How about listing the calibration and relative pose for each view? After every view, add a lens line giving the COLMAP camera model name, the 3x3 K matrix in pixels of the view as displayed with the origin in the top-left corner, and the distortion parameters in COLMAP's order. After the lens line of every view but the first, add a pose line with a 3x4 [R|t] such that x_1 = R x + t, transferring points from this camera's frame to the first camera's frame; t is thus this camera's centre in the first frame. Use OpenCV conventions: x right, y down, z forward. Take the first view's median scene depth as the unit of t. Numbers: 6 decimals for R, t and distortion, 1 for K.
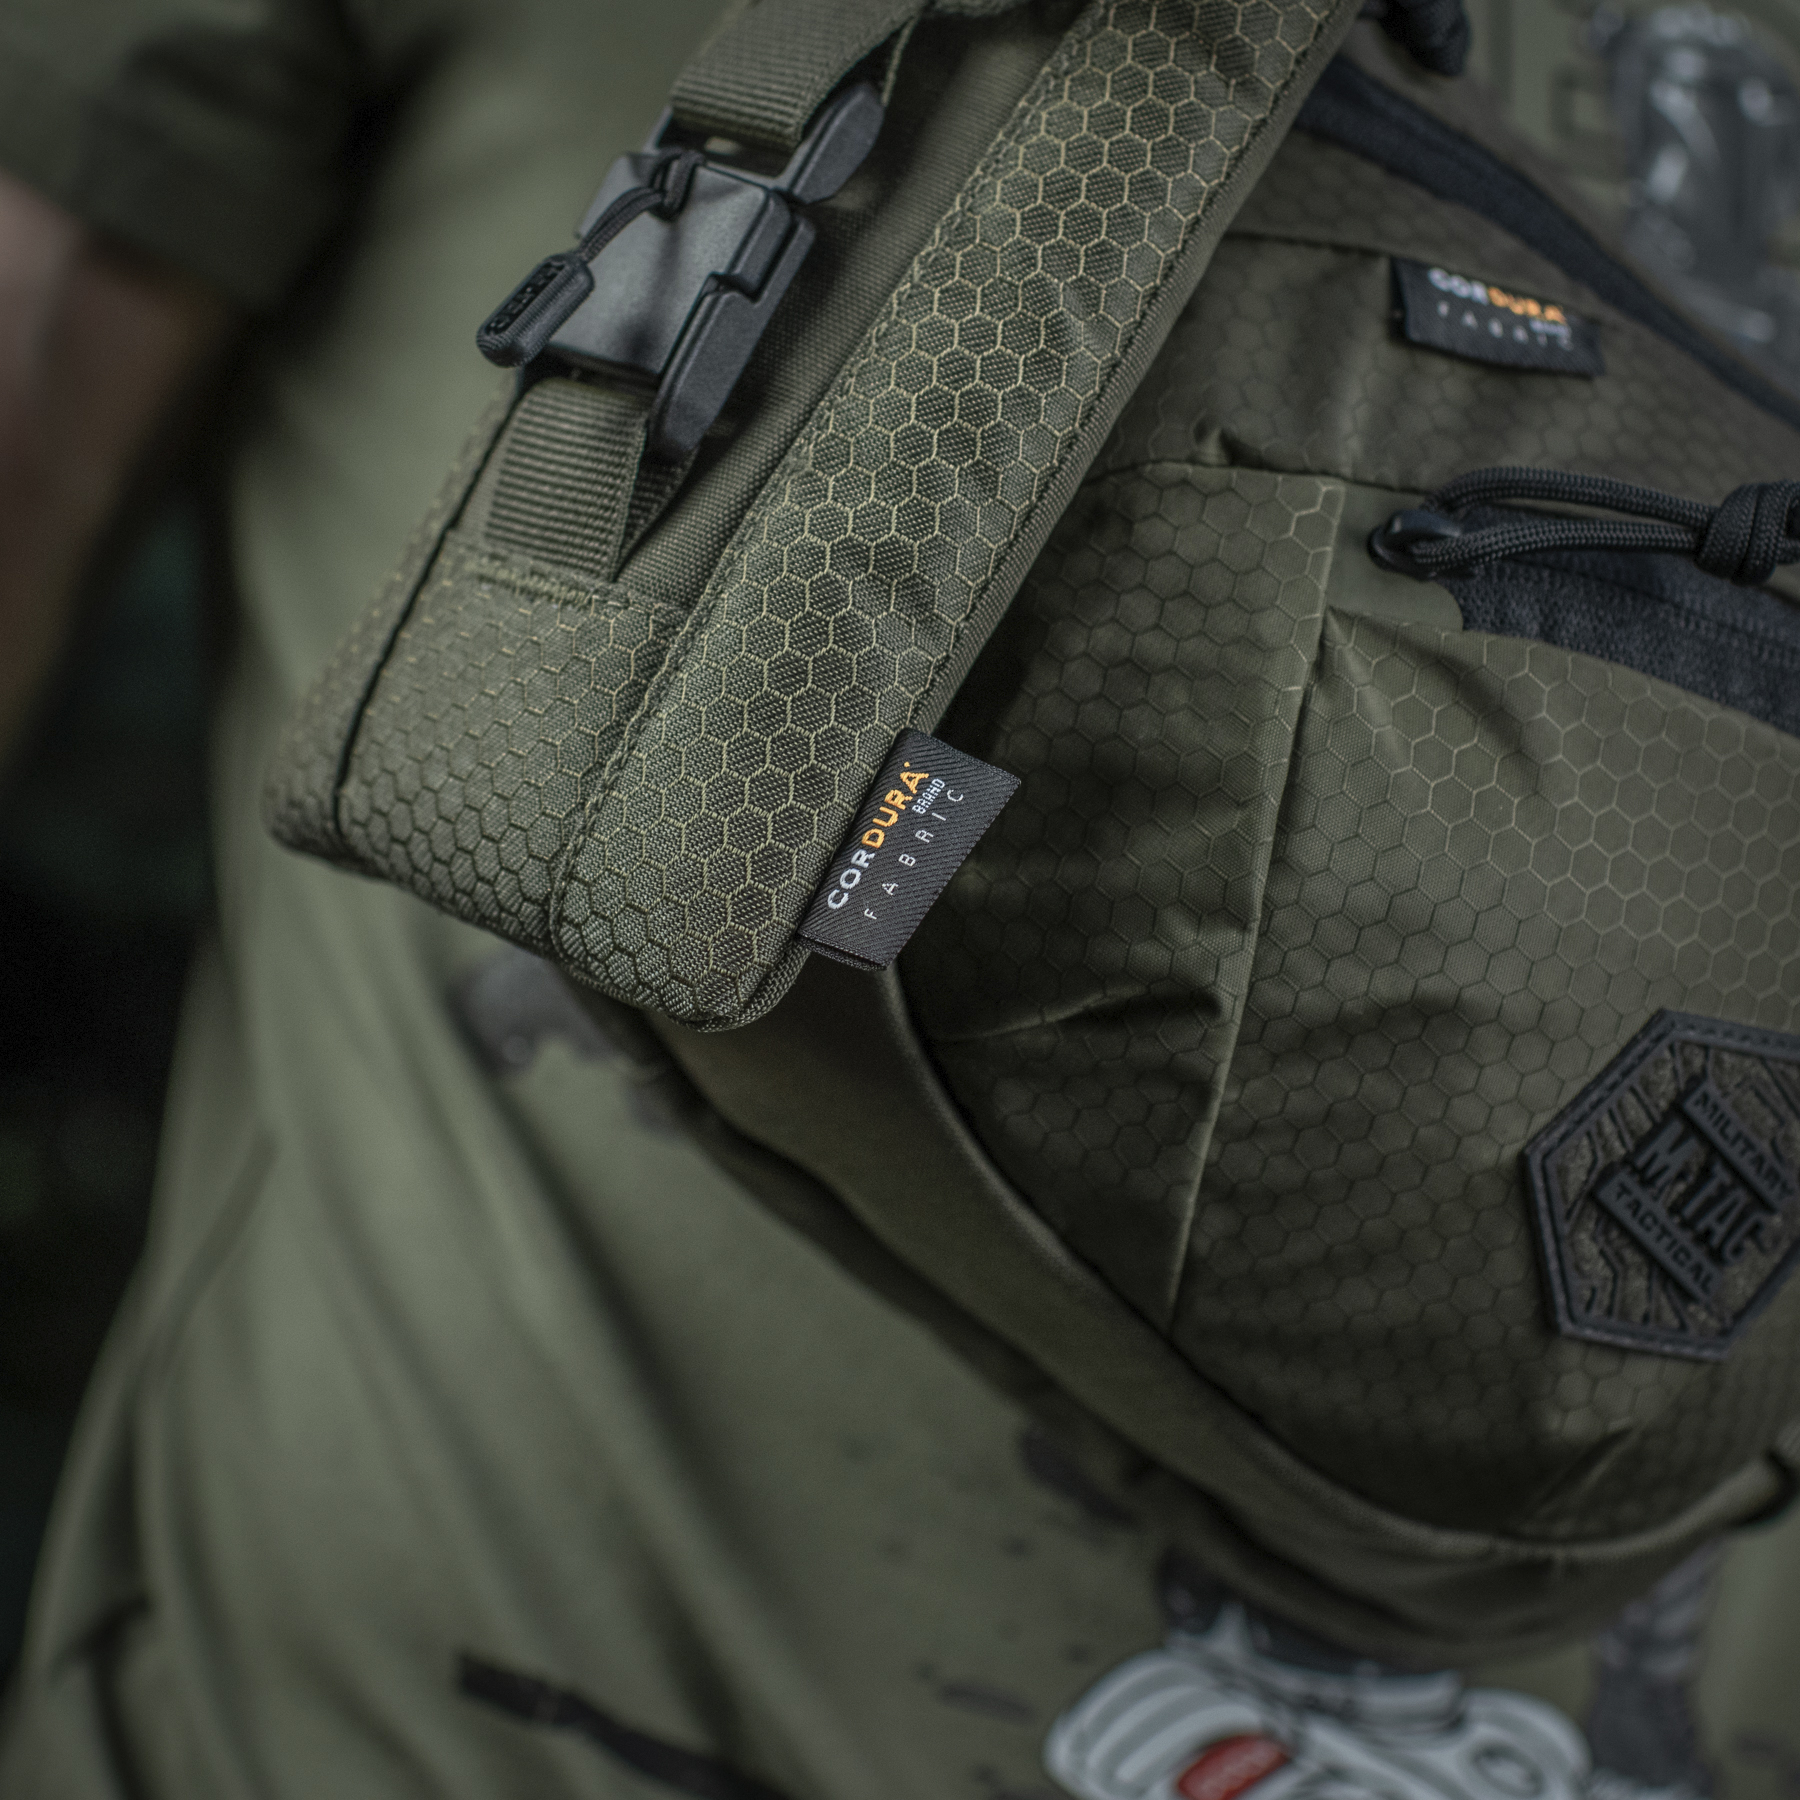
lens RADIAL K [[4429.9, 0, 900.0], [0, 4429.9, 900.0], [0, 0, 1]] dist [-0.047600, 0.444191]
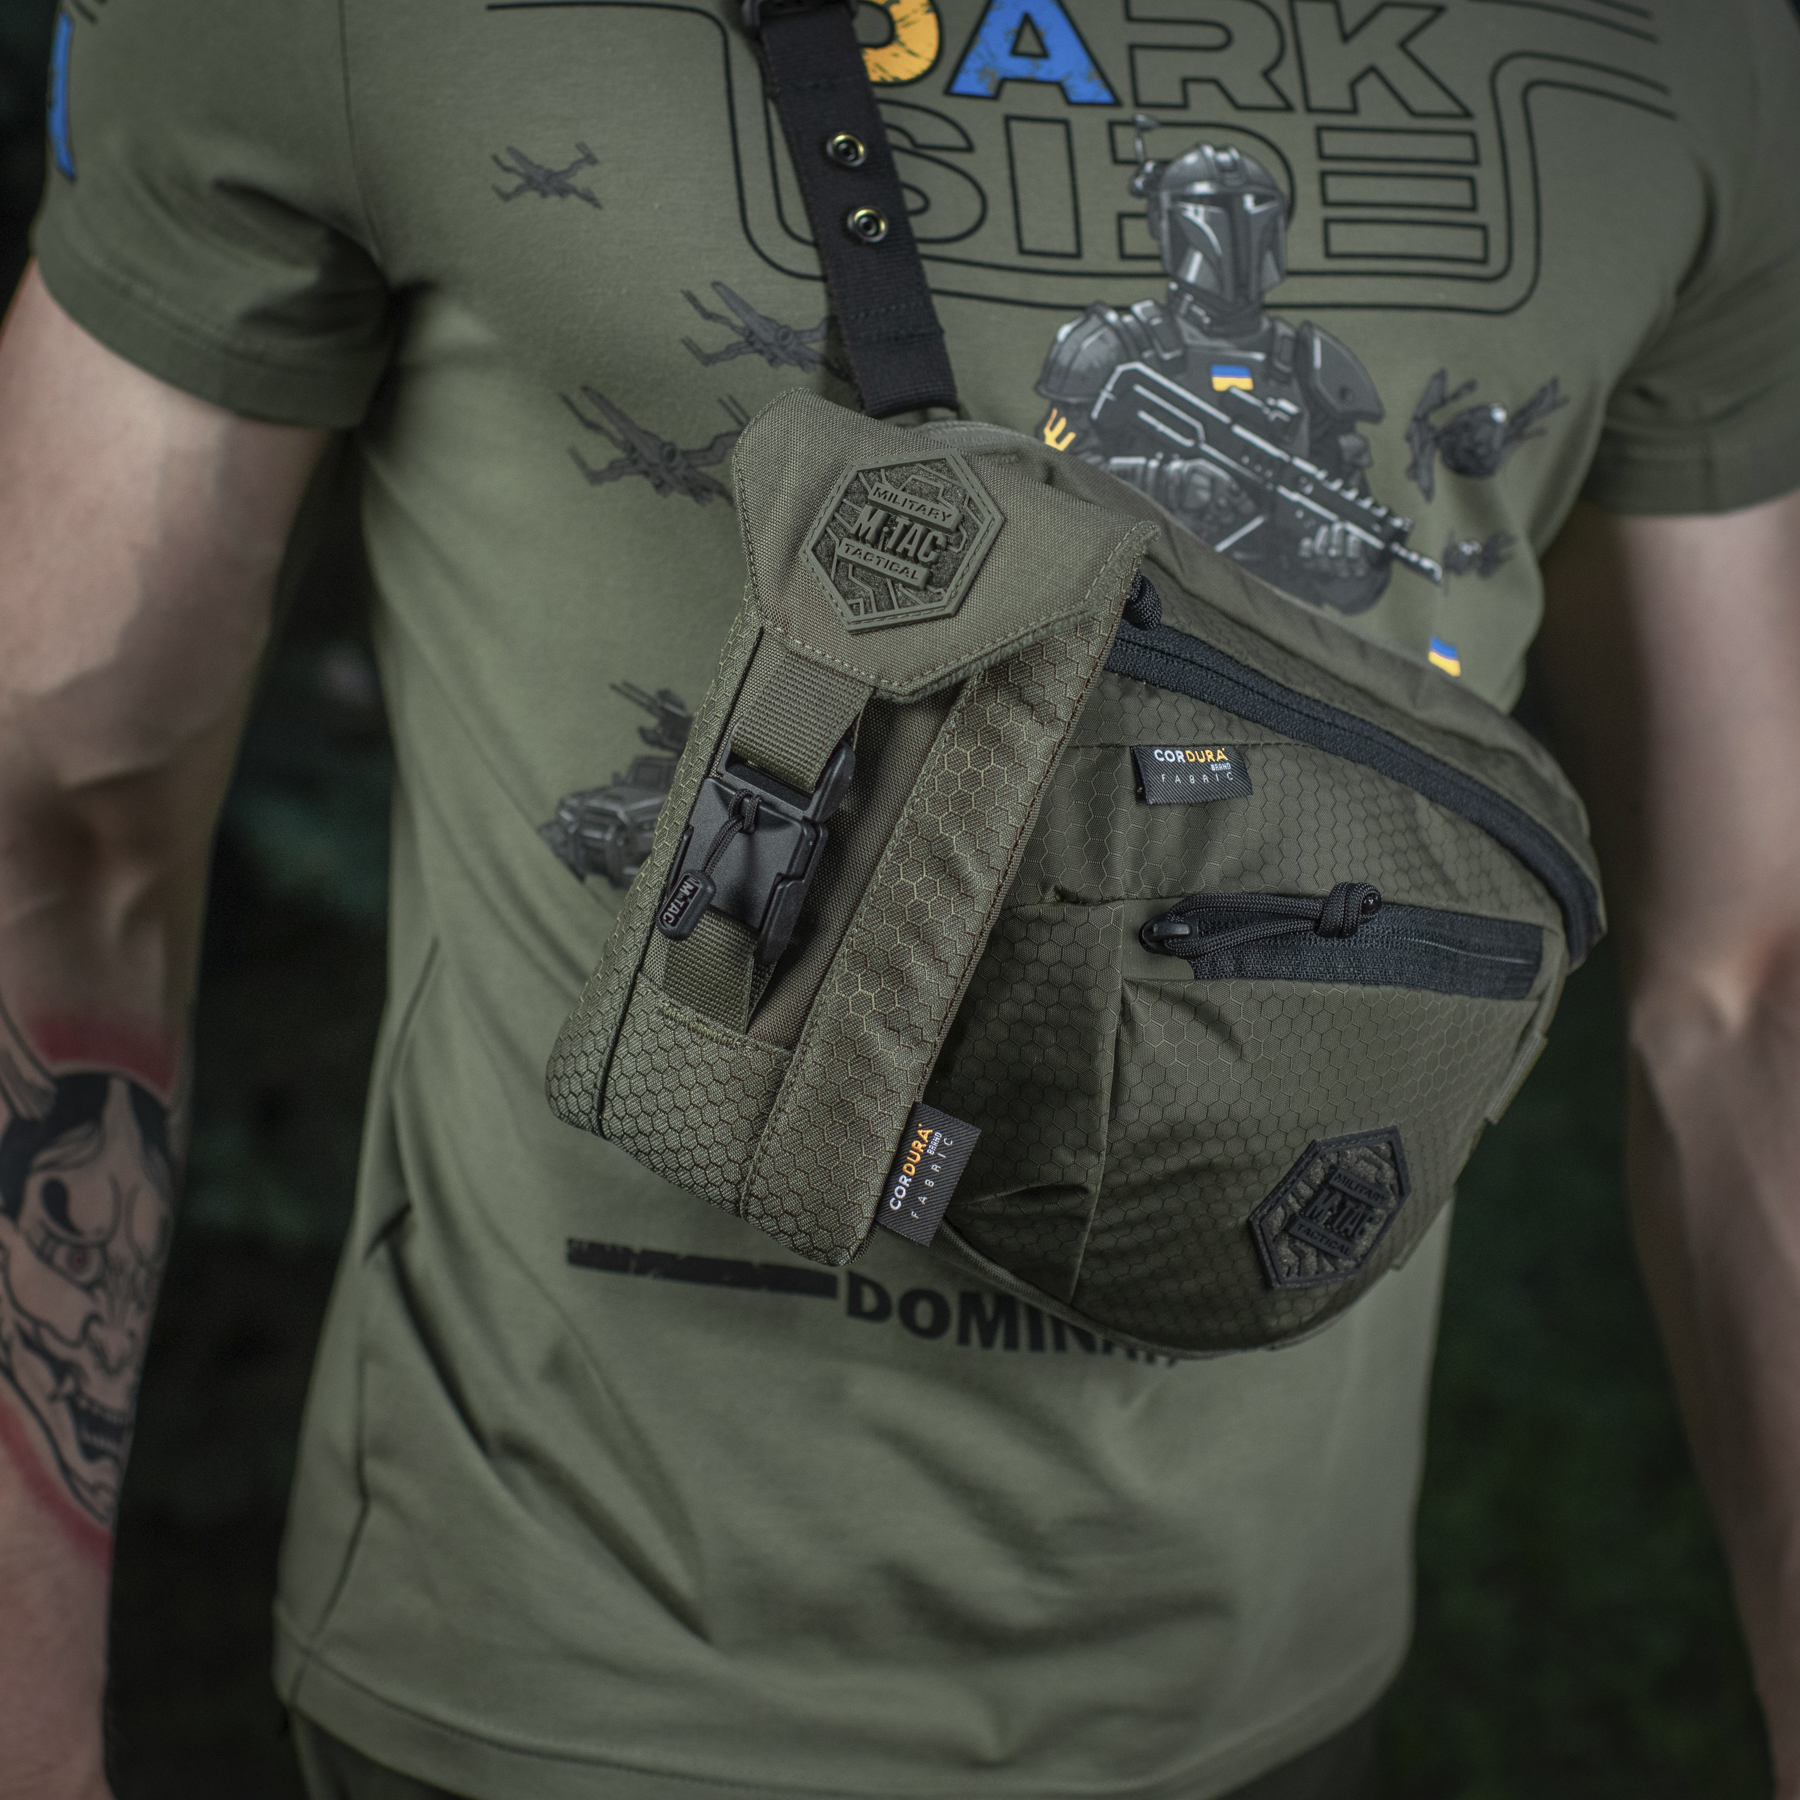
lens RADIAL K [[3590.9, 0, 900.0], [0, 3590.9, 900.0], [0, 0, 1]] dist [0.133568, -3.300215]
pose [[0.988143, -0.142379, 0.057461, -0.079337], [0.115352, 0.935430, 0.334163, -0.617151], [-0.101329, -0.323573, 0.940762, -0.410634]]
